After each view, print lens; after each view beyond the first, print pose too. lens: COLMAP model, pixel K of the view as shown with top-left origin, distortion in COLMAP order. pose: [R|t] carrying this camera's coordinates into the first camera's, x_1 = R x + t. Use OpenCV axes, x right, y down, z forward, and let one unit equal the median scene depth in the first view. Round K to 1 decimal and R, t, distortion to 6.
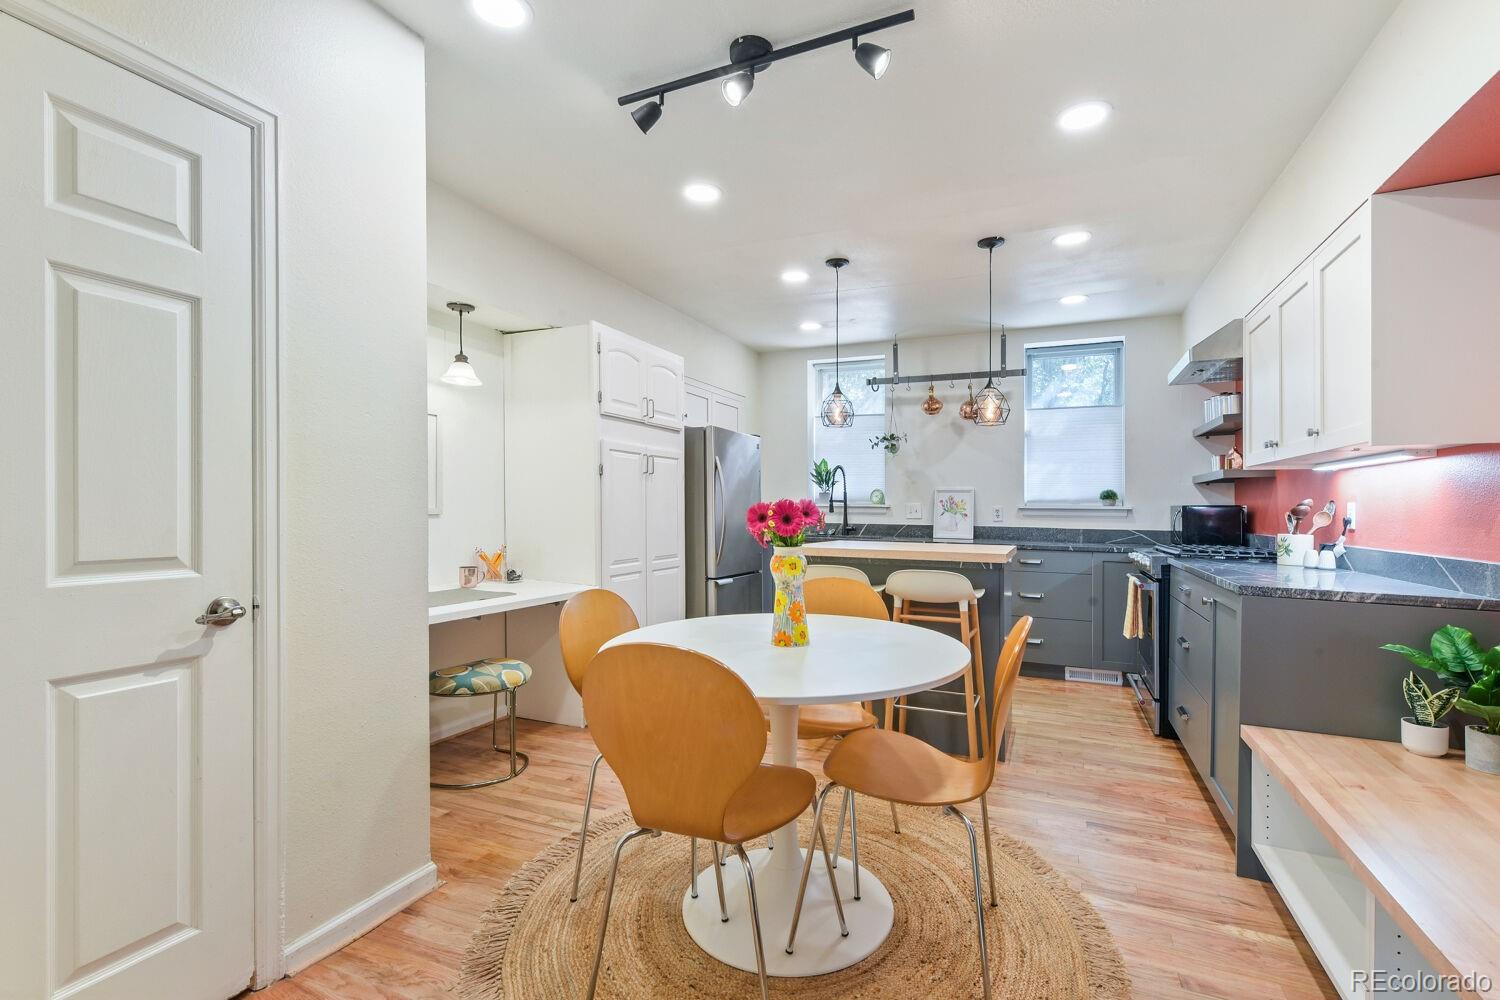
lens RADIAL K [[673.2, 0, 776.3], [0, 673.2, 497.3], [0, 0, 1]] dist [0.008248, -0.001246]
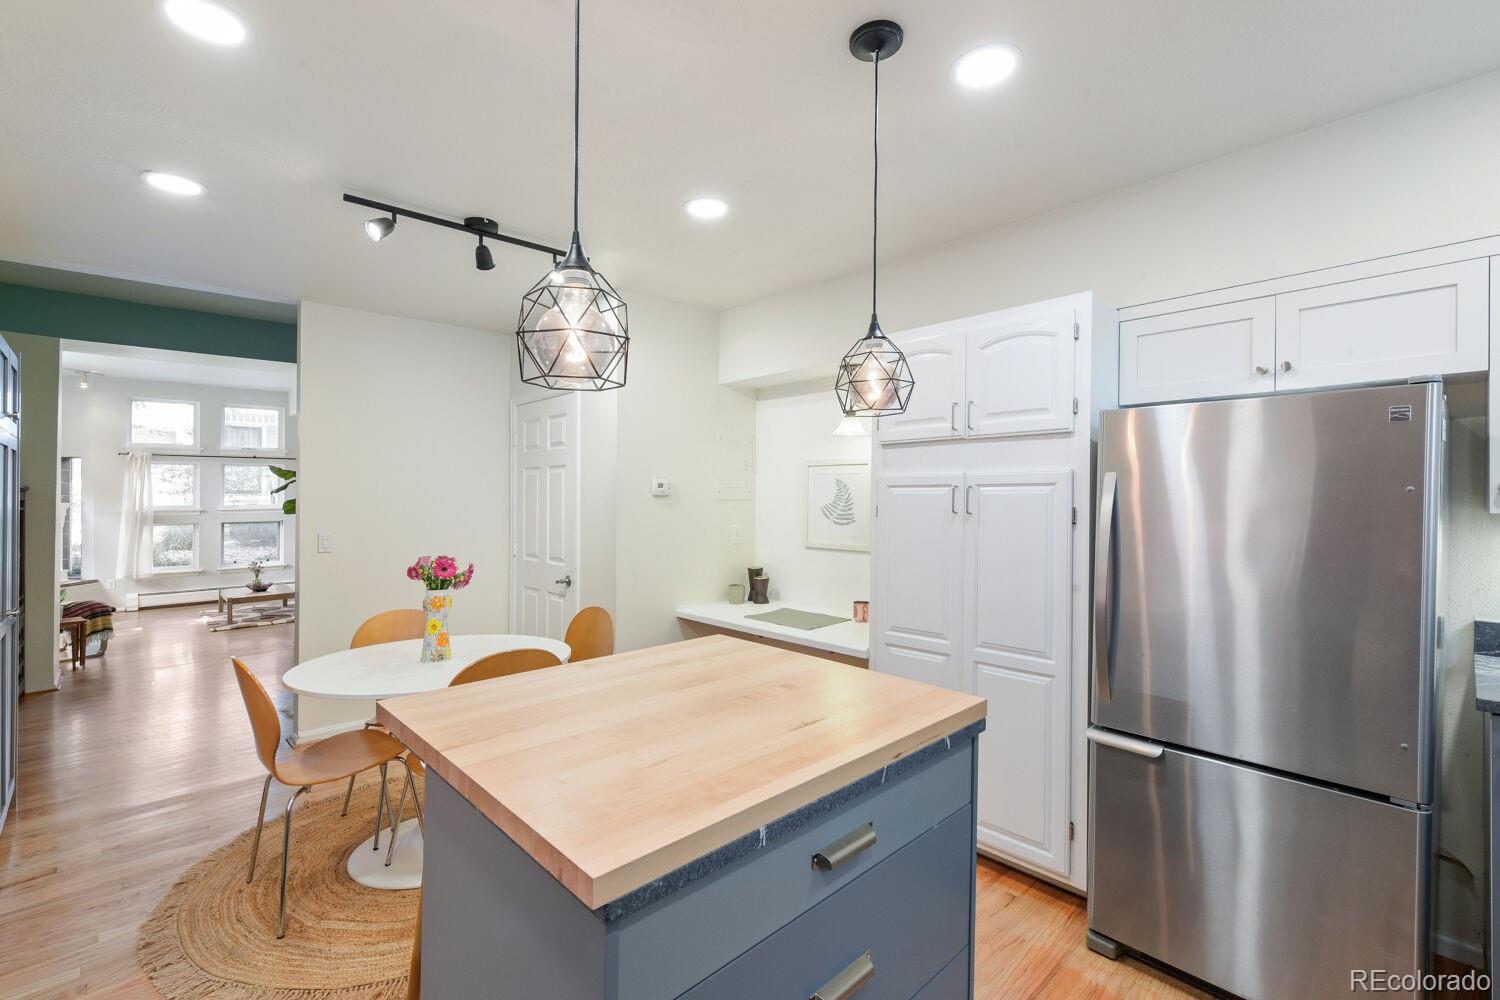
lens RADIAL K [[673.2, 0, 745.4], [0, 673.2, 499.0], [0, 0, 1]] dist [0.008248, -0.001246]
pose [[-0.408763, -0.000935, -0.912640, 0.514897], [0.013274, 0.999888, -0.006969, -0.047970], [0.912544, -0.014963, -0.408705, 1.086632]]
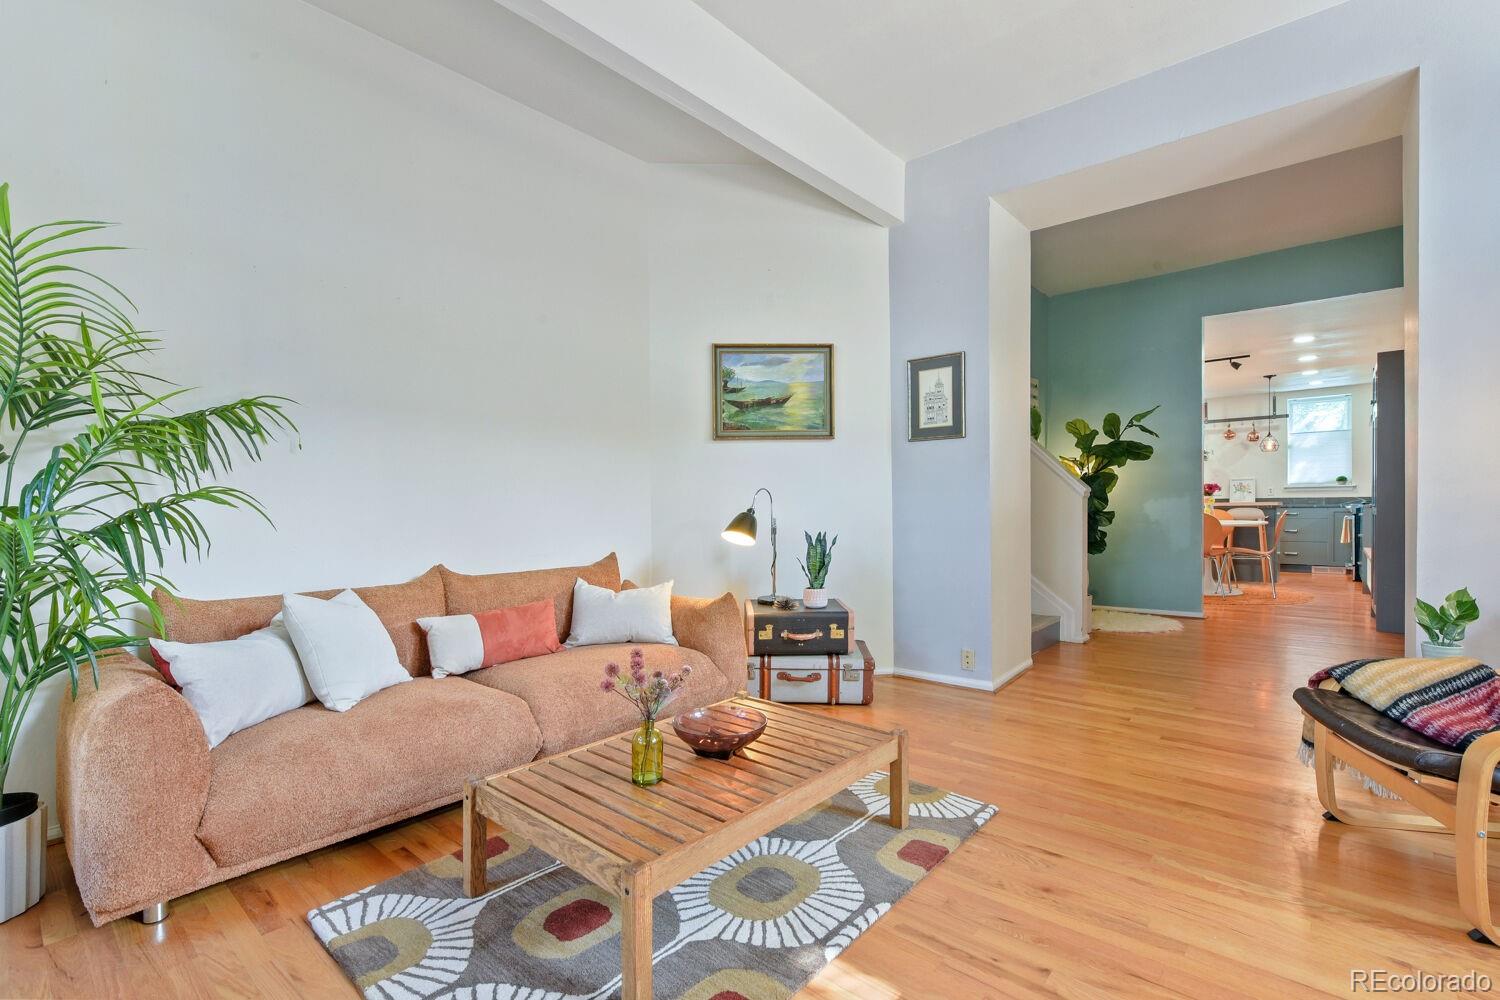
lens RADIAL K [[673.2, 0, 756.8], [0, 673.2, 516.5], [0, 0, 1]] dist [0.008248, -0.001246]
pose [[0.950015, -0.012770, -0.311942, -0.602284], [0.023124, 0.999297, 0.029516, 0.009874], [0.311345, -0.035254, 0.949643, -1.675234]]
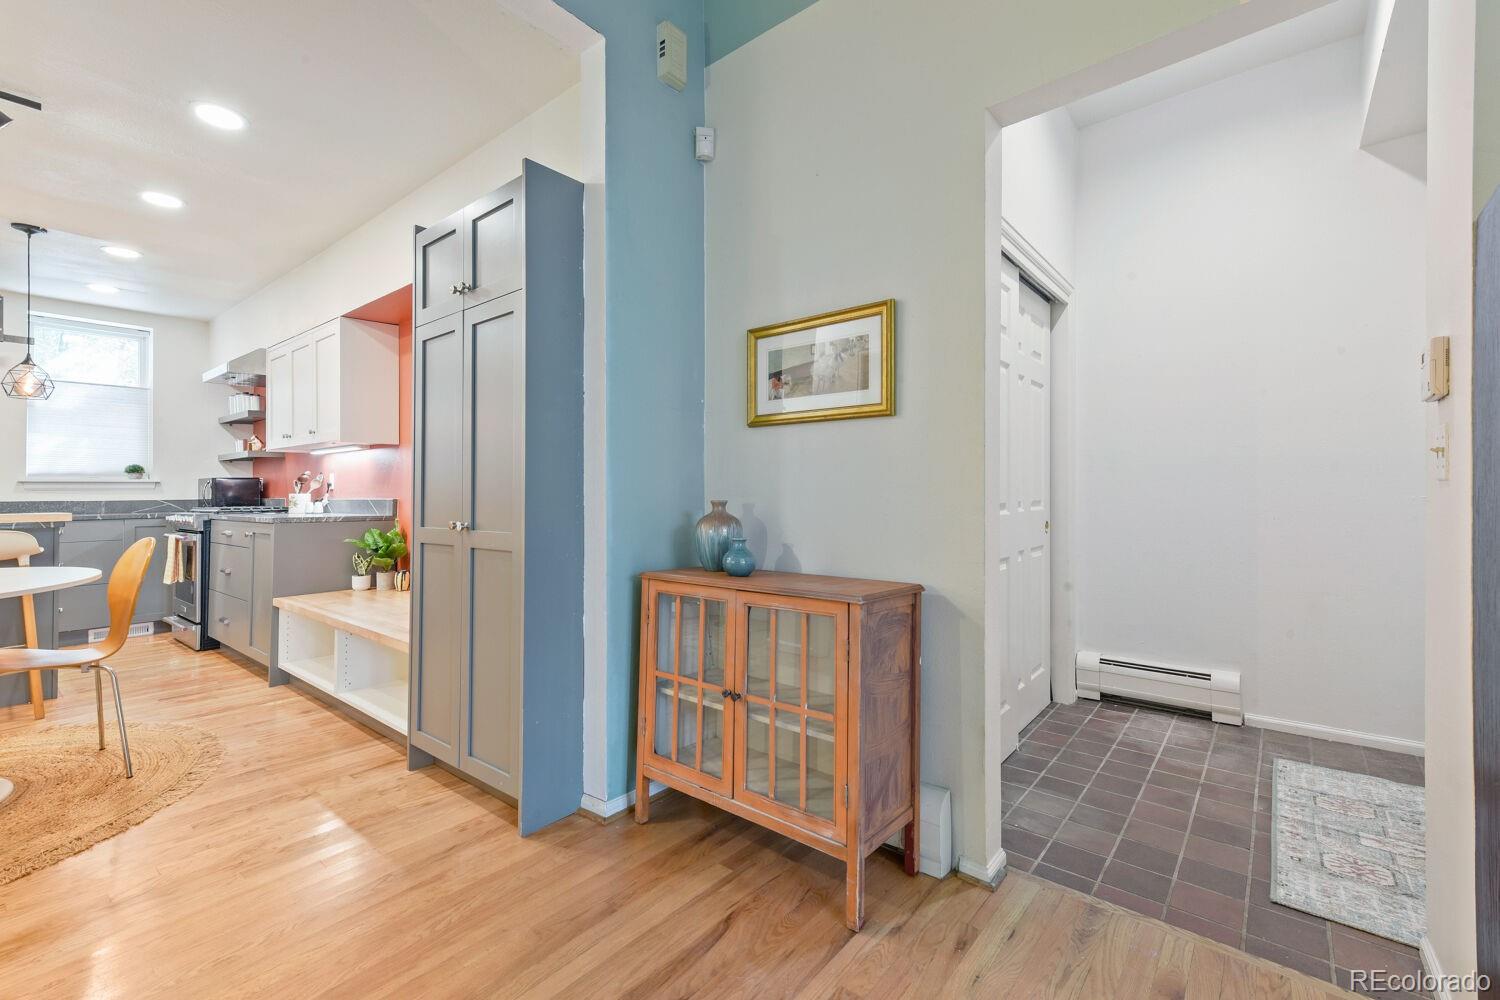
lens RADIAL K [[673.2, 0, 752.1], [0, 673.2, 484.7], [0, 0, 1]] dist [0.008248, -0.001246]
pose [[0.308389, -0.002077, 0.951258, -0.317034], [-0.003355, 0.999989, 0.003271, 0.019410], [-0.951255, -0.004200, 0.308378, -0.382059]]
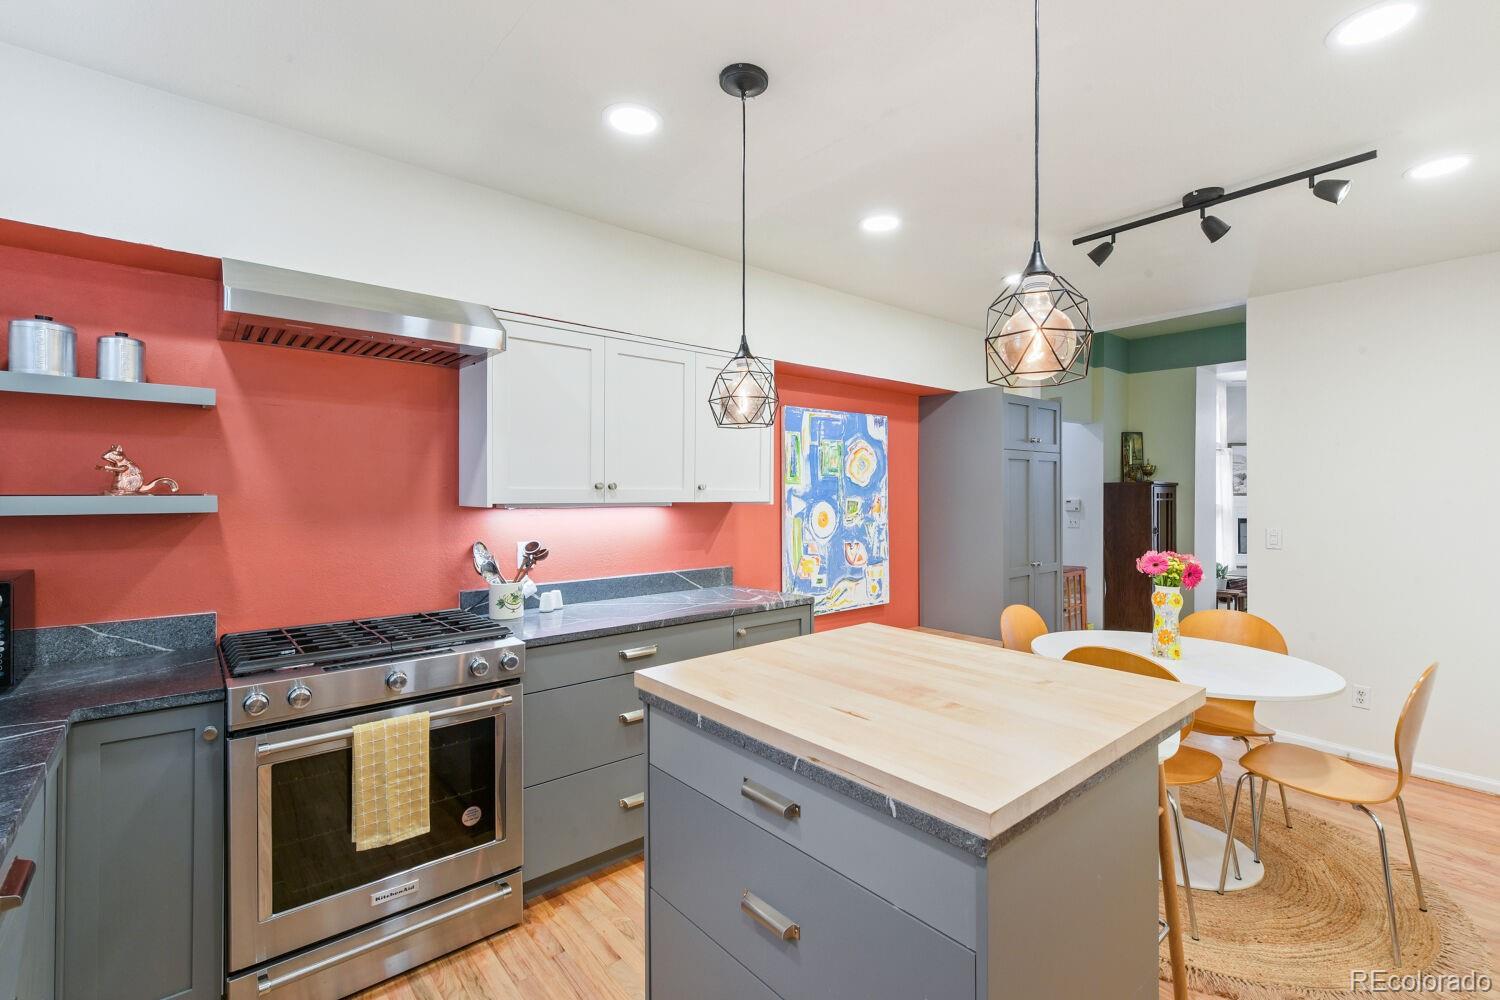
lens RADIAL K [[673.2, 0, 760.8], [0, 673.2, 486.5], [0, 0, 1]] dist [0.008248, -0.001246]
pose [[-0.885835, -0.006286, 0.463958, 0.065809], [-0.015061, 0.999771, -0.015211, -0.048204], [-0.463756, -0.020462, -0.885727, 1.311995]]
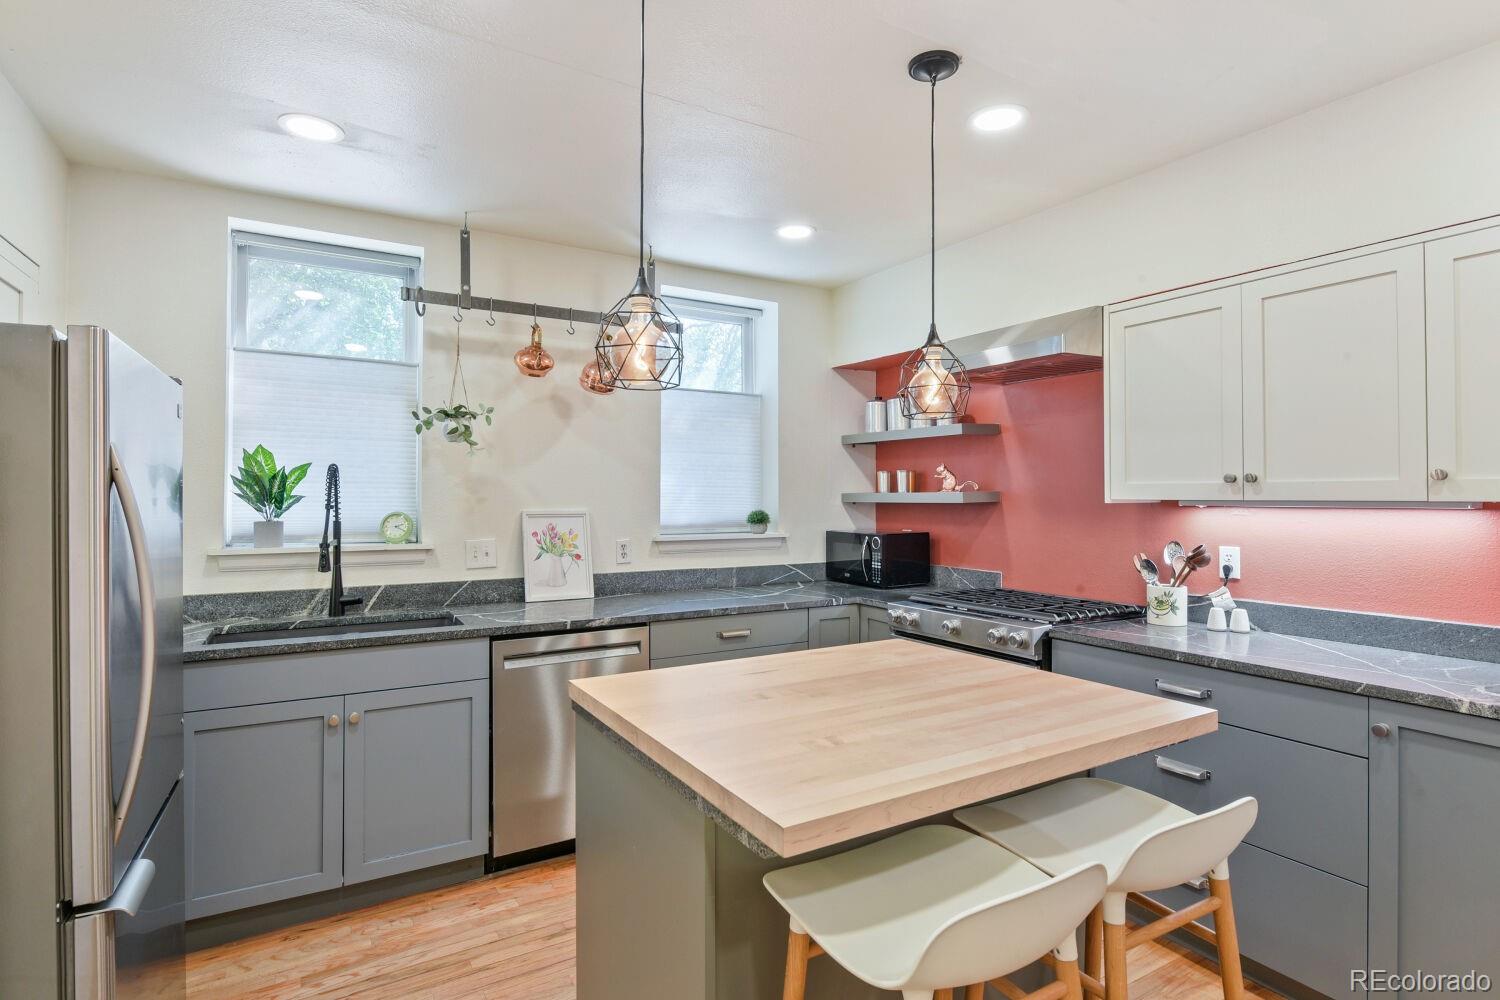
lens RADIAL K [[736.3, 0, 750.2], [0, 736.3, 485.1], [0, 0, 1]] dist [-0.024999, -0.000411]
pose [[0.605959, 0.003916, 0.795486, -0.183941], [-0.005311, 0.999986, -0.000877, -0.048853], [-0.795478, -0.003693, 0.605971, 0.681746]]
